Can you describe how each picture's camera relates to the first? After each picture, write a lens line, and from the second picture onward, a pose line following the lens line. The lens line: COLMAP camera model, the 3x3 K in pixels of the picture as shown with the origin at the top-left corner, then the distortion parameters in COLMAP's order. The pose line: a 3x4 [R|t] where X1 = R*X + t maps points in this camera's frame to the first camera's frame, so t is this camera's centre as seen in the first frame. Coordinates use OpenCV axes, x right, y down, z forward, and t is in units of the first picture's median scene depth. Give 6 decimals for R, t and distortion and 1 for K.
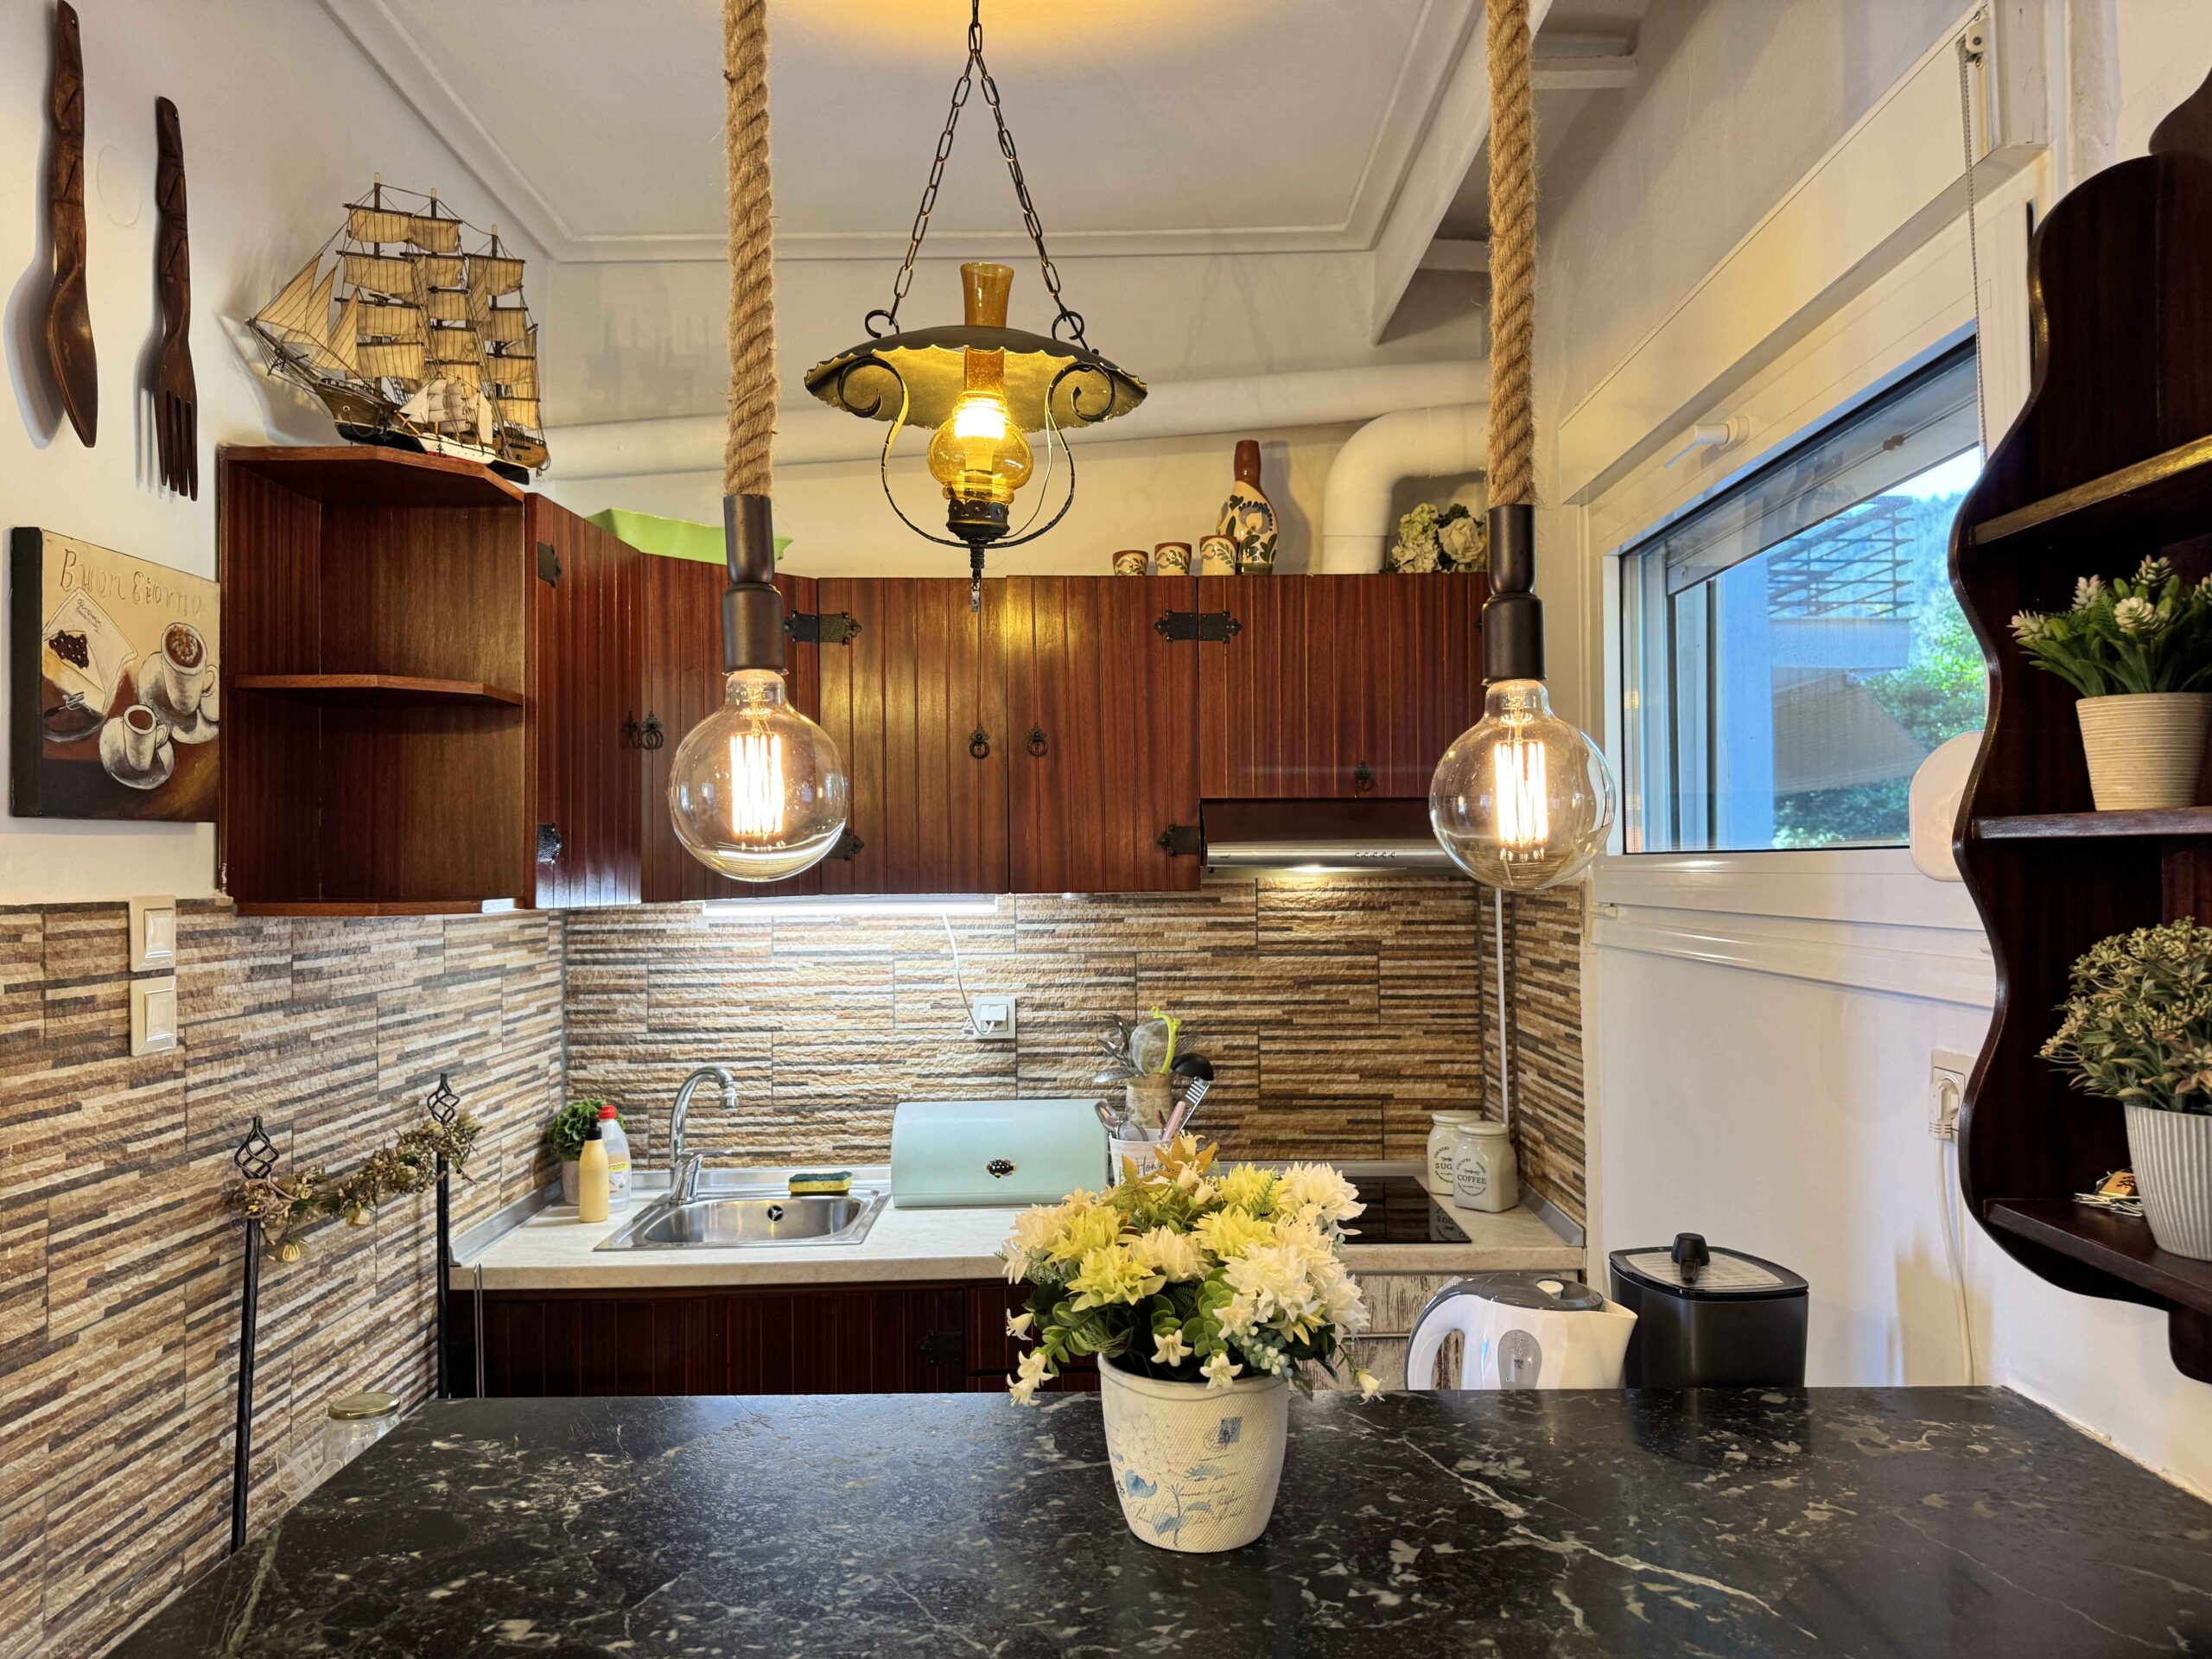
lens RADIAL K [[1543.2, 0, 1106.0], [0, 1543.2, 829.5], [0, 0, 1]] dist [0.137221, -0.203670]
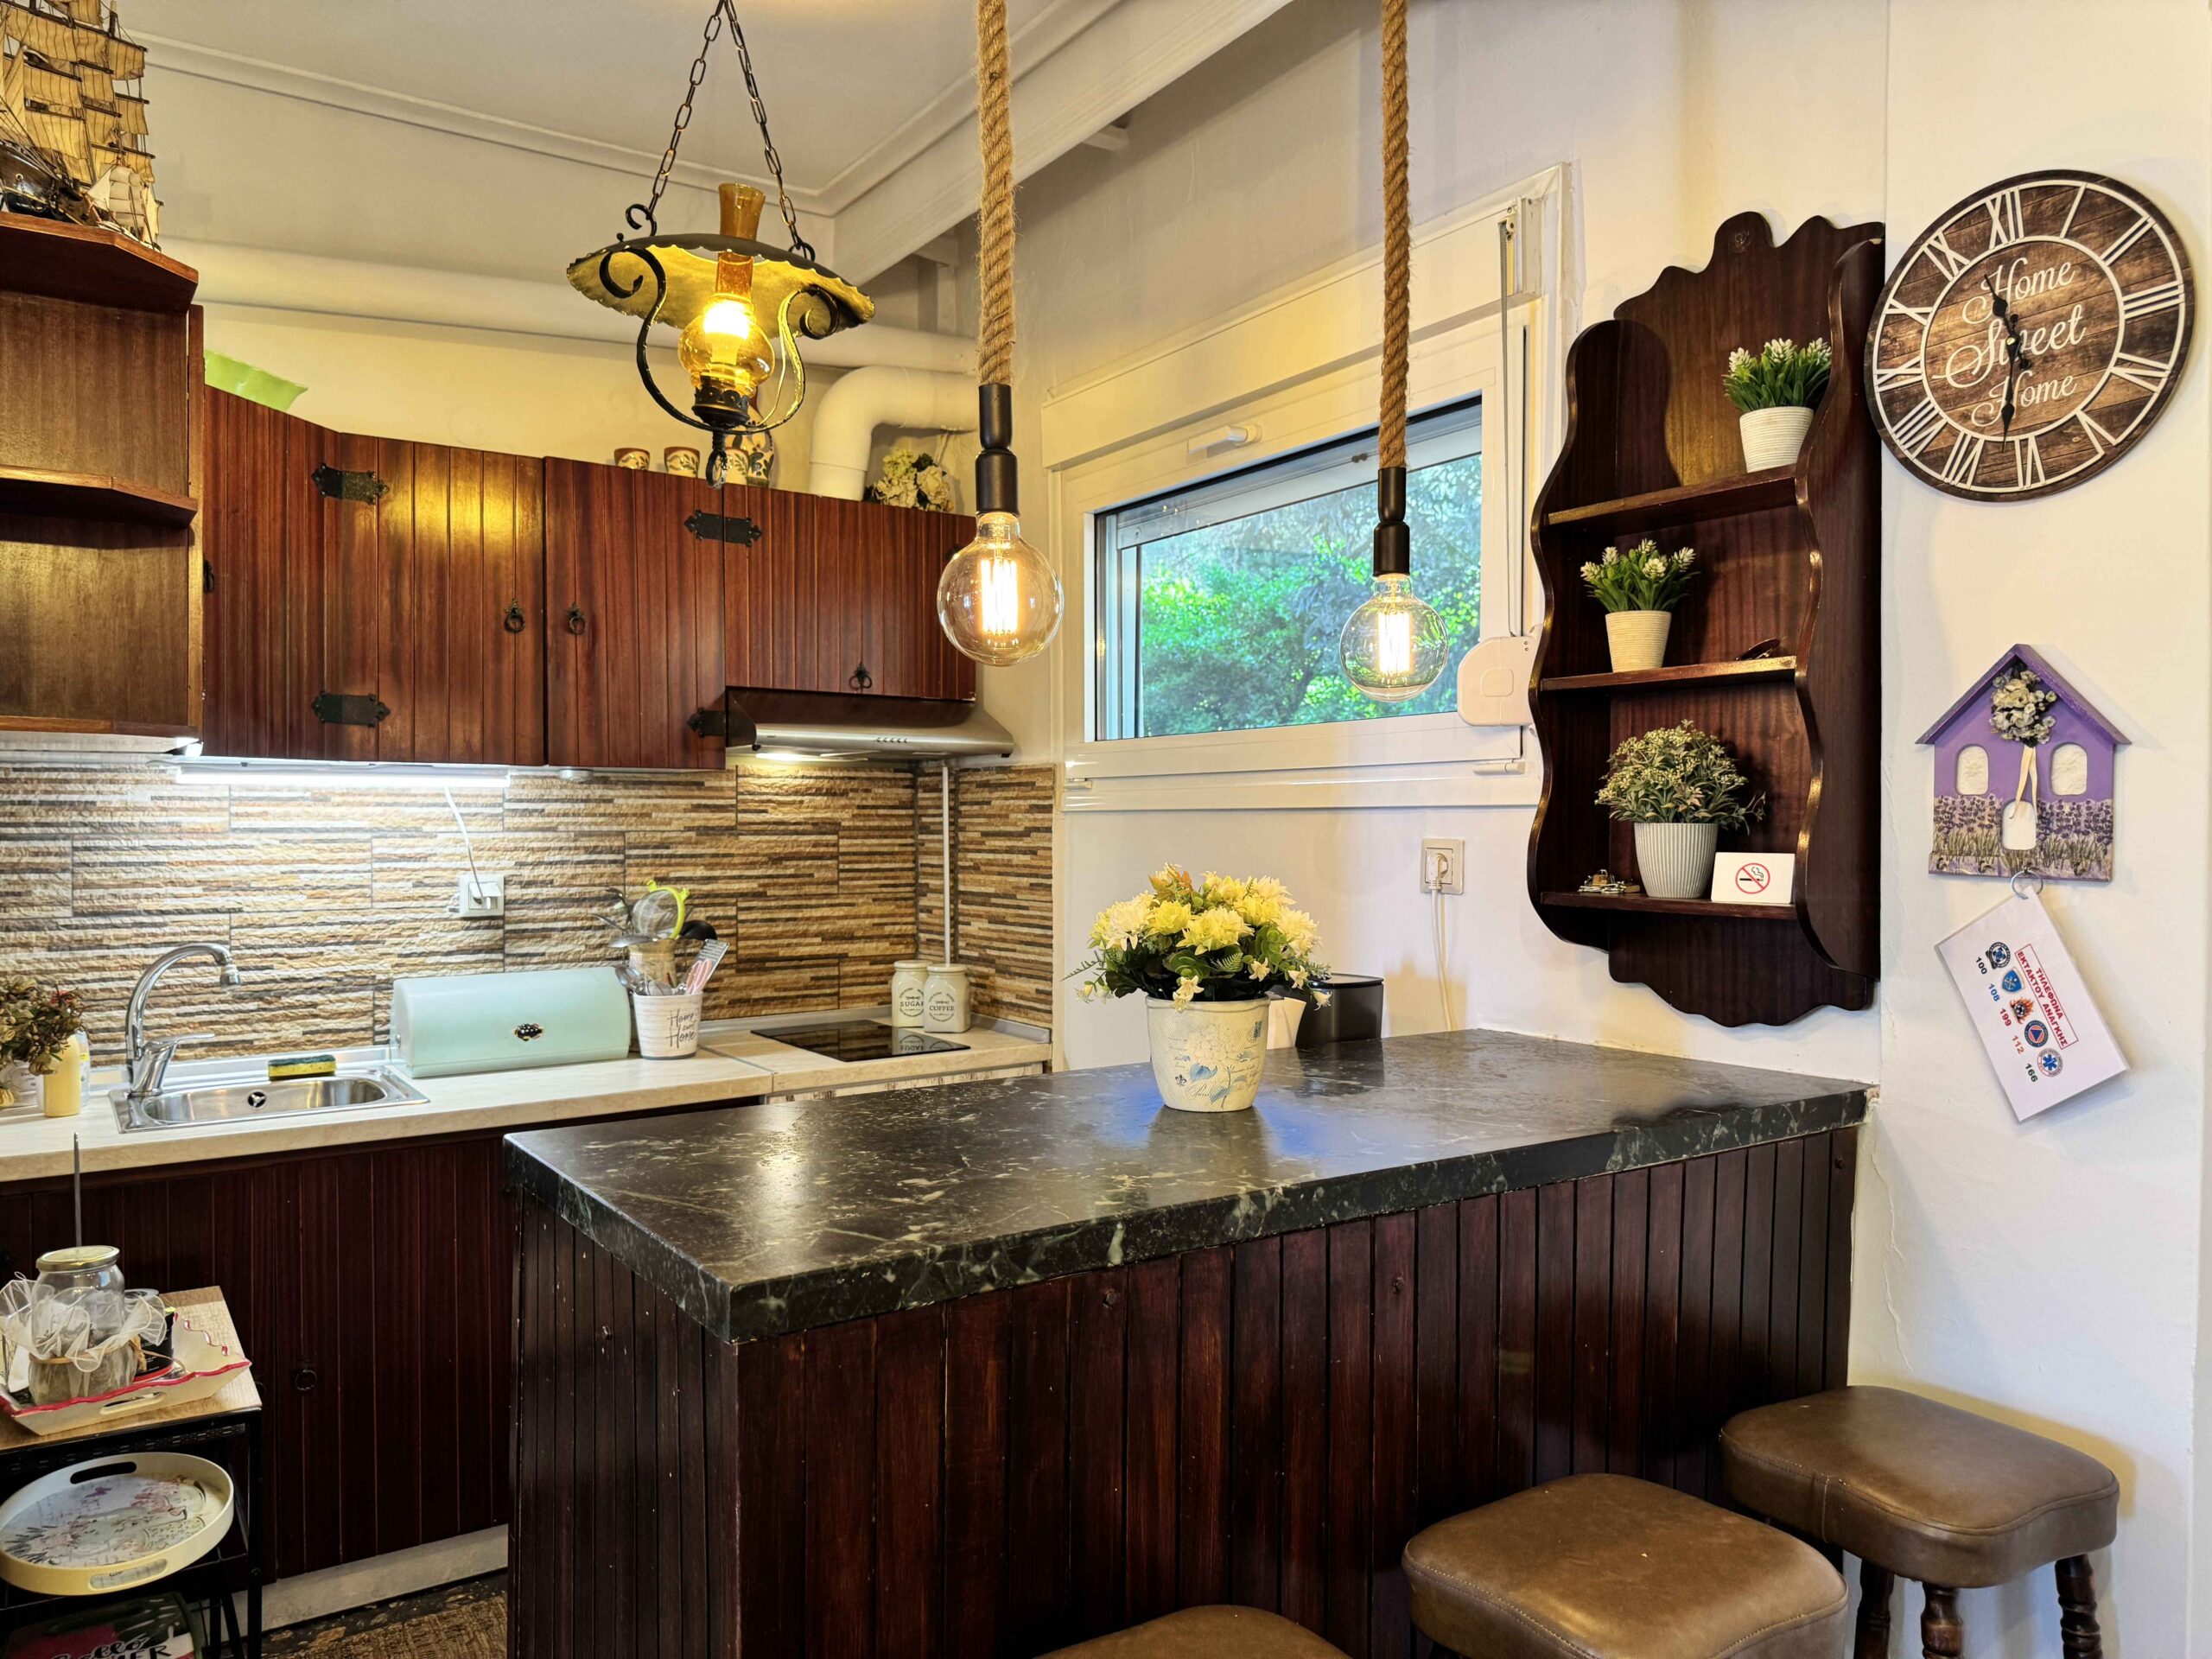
lens RADIAL K [[1551.7, 0, 1106.0], [0, 1551.7, 829.5], [0, 0, 1]] dist [0.087952, -0.131959]
pose [[0.826238, 0.006769, 0.563281, -0.312389], [-0.021184, 0.999594, 0.019061, 0.050868], [-0.562923, -0.027681, 0.826046, -0.070139]]
